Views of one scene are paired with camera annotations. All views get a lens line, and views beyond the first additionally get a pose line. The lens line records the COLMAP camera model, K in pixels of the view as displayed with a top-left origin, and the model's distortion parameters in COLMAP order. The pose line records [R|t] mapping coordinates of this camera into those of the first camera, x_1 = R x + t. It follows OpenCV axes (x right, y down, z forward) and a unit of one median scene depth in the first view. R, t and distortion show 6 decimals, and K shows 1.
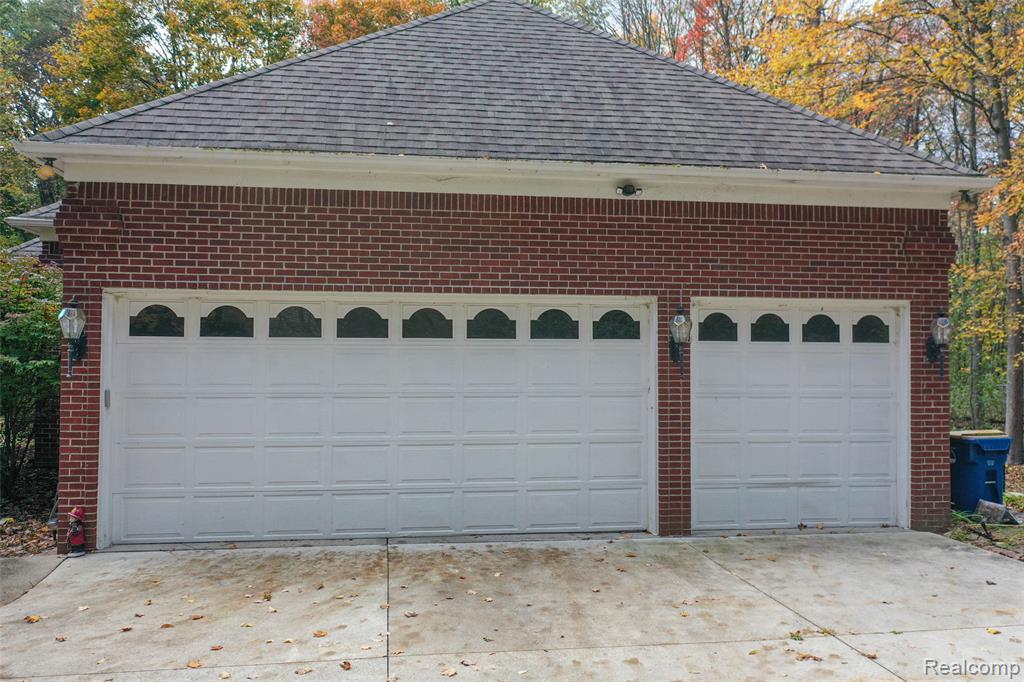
lens RADIAL K [[814.3, 0, 507.7], [0, 814.3, 337.4], [0, 0, 1]] dist [0.009192, -0.006109]
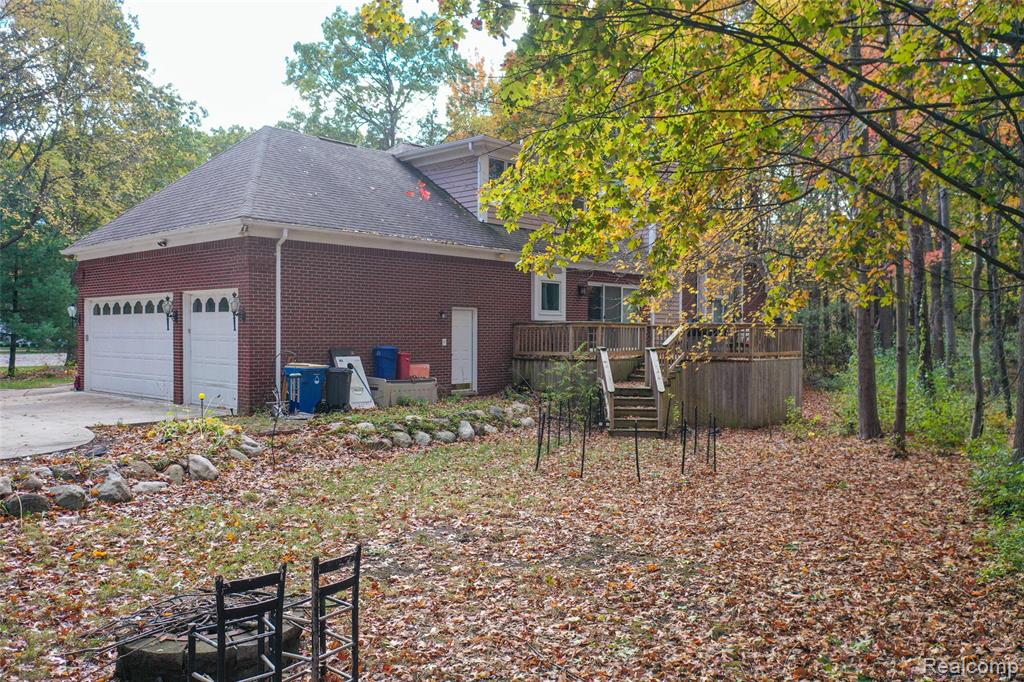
lens RADIAL K [[814.3, 0, 507.7], [0, 814.3, 337.4], [0, 0, 1]] dist [0.009192, -0.006109]
pose [[0.639372, -0.001311, -0.768897, 2.510406], [0.029812, 0.999289, 0.023087, 0.050809], [0.768320, -0.037684, 0.638956, 0.313376]]
